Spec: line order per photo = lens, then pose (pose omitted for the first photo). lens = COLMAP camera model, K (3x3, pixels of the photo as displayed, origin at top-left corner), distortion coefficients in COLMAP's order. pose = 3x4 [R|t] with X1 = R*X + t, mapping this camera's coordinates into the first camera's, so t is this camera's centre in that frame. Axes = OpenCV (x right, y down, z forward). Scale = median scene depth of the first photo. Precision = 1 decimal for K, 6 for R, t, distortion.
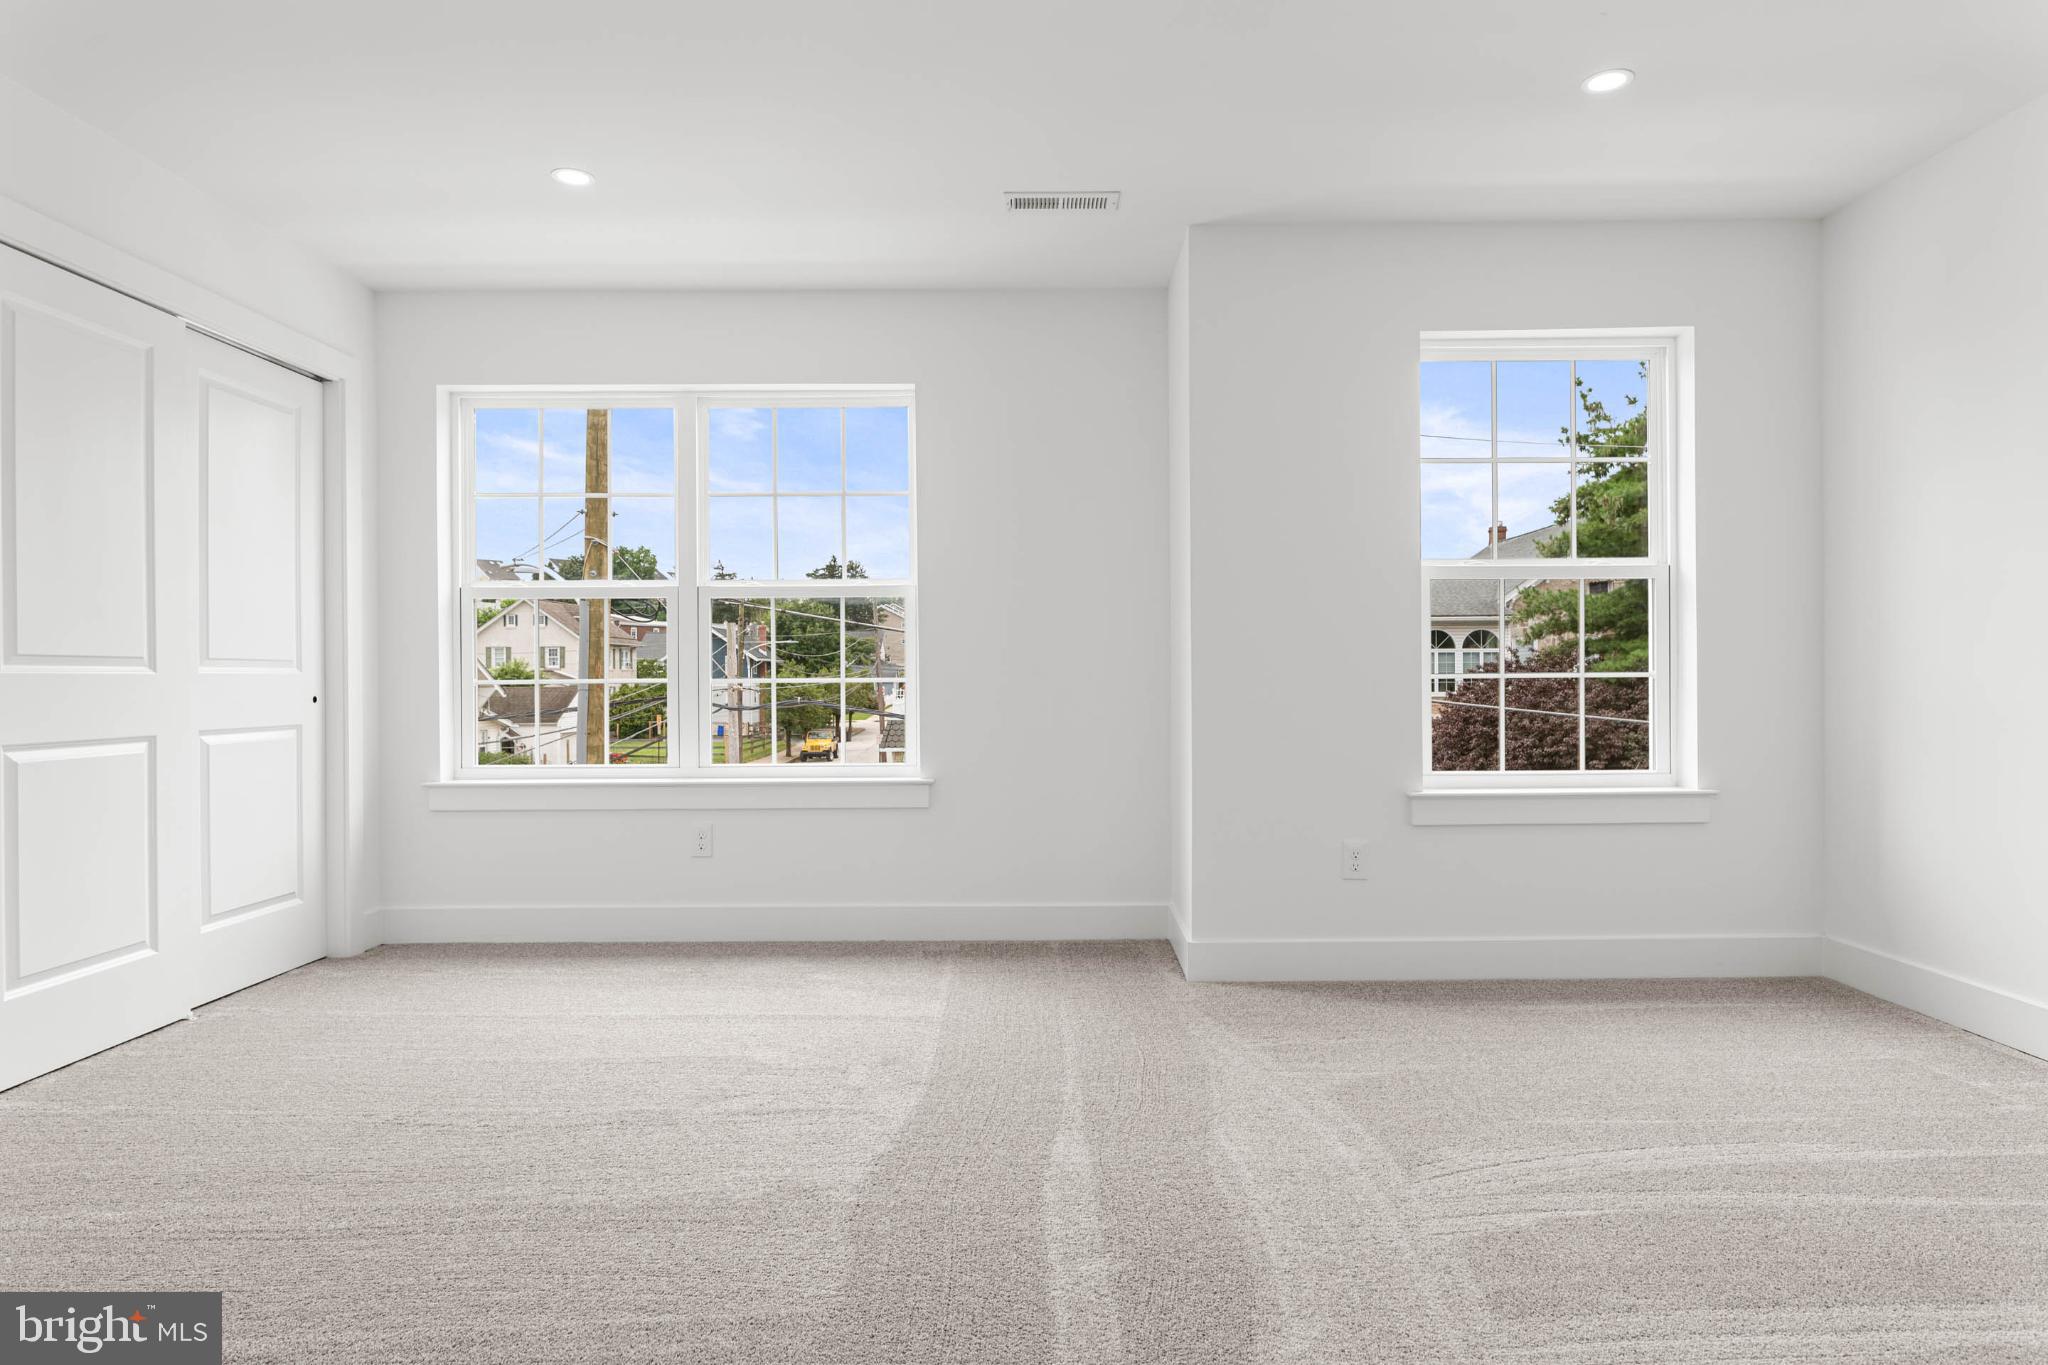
lens RADIAL K [[1185.9, 0, 1024.0], [0, 1185.9, 682.5], [0, 0, 1]] dist [0.004956, 0.000673]
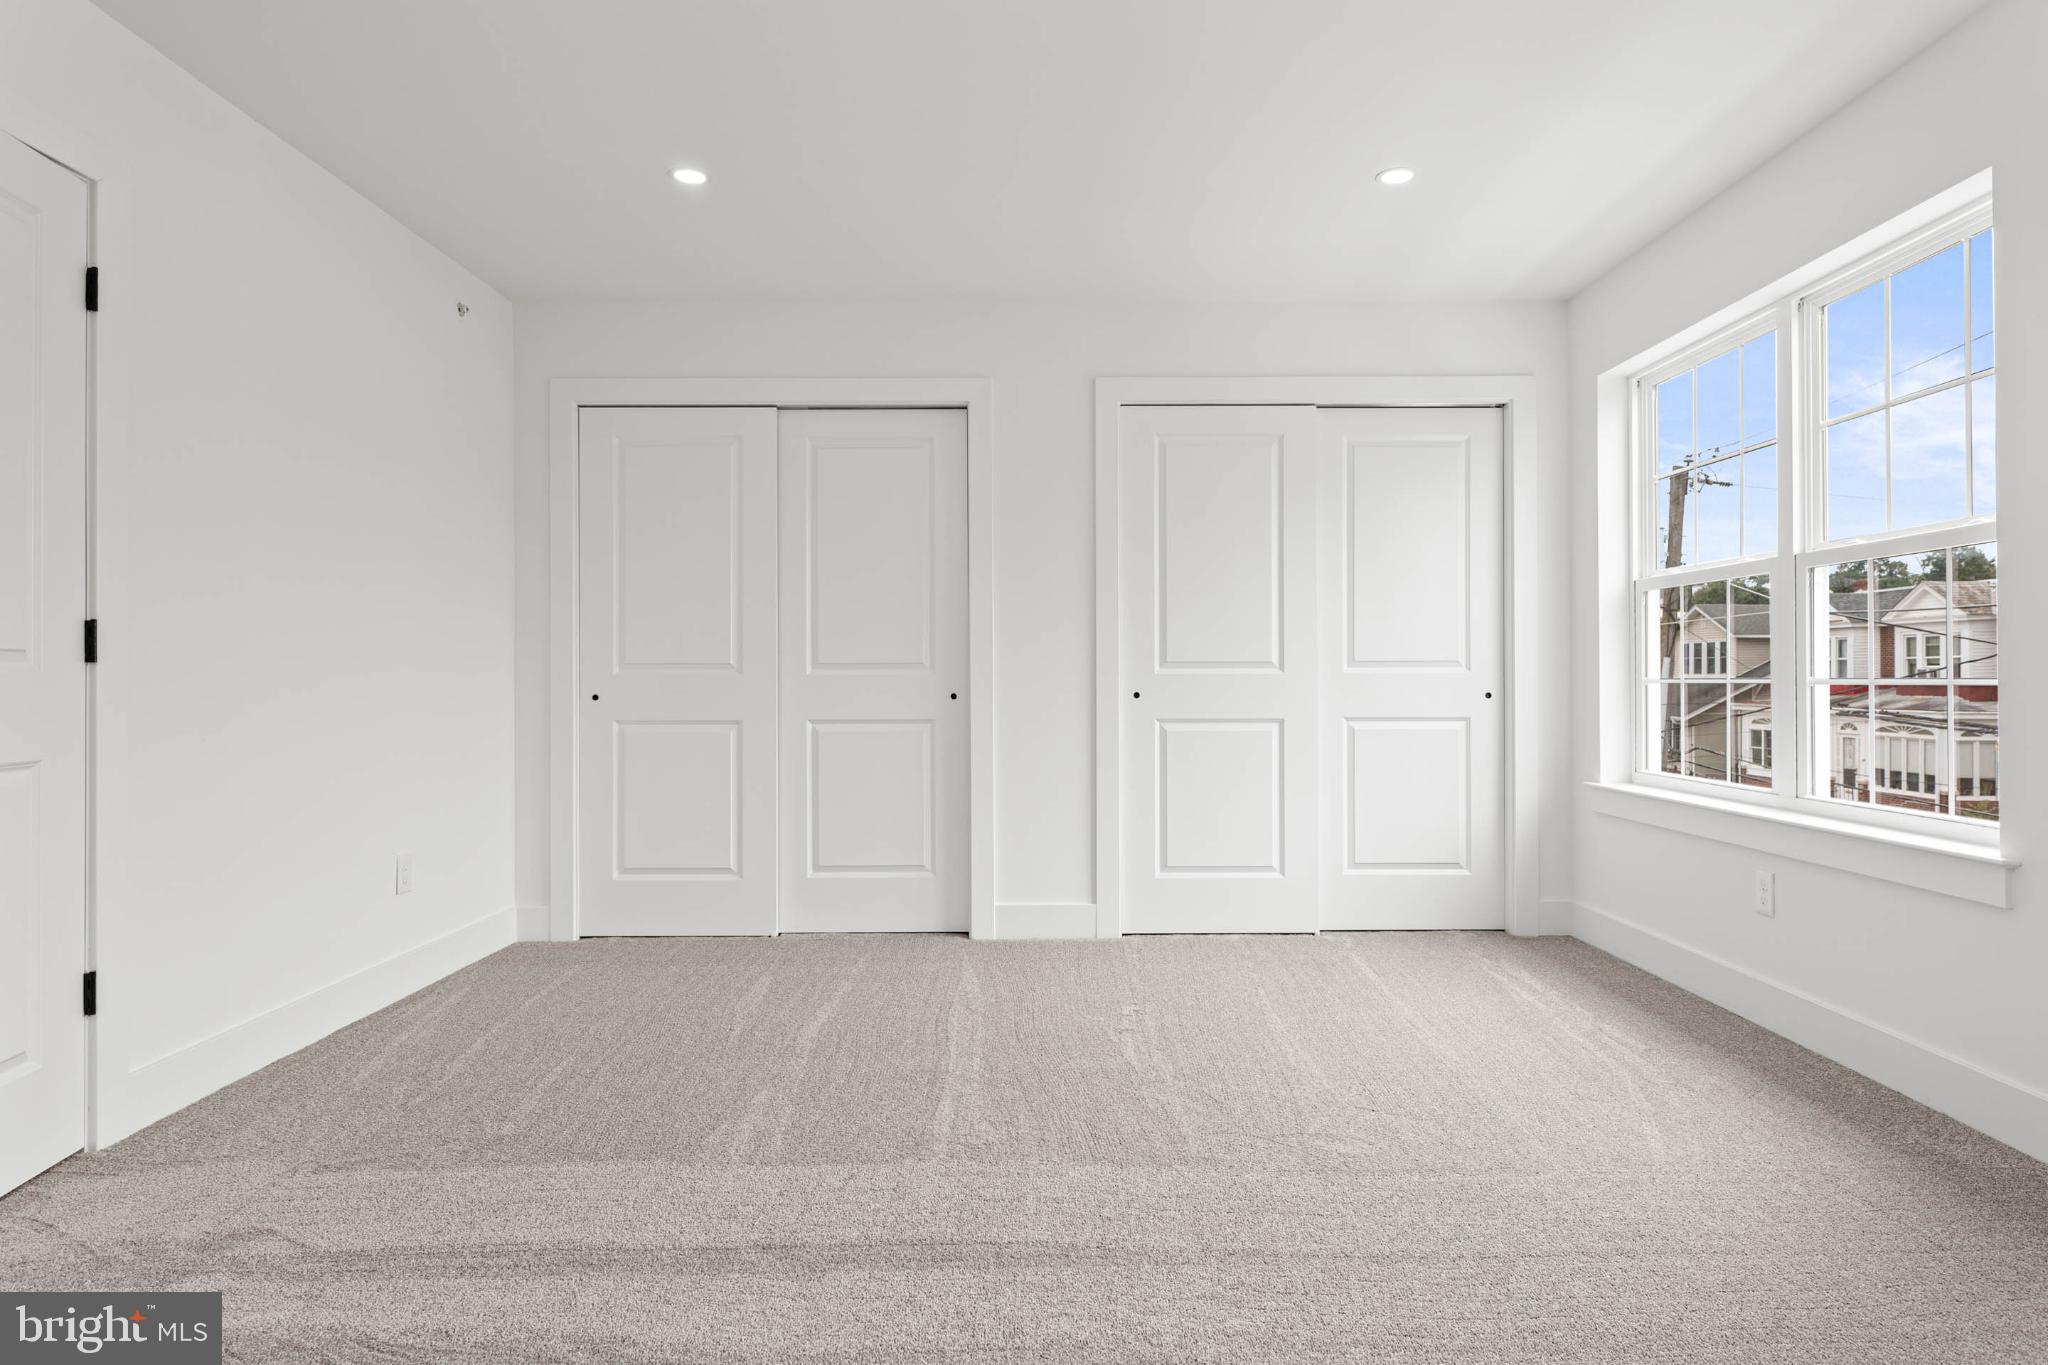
lens RADIAL K [[1185.9, 0, 1024.0], [0, 1185.9, 682.5], [0, 0, 1]] dist [0.004956, 0.000673]
pose [[0.006621, 0.004667, -0.999967, 0.520859], [-0.002627, 0.999986, 0.004650, -0.002068], [0.999975, 0.002596, 0.006633, 0.569023]]
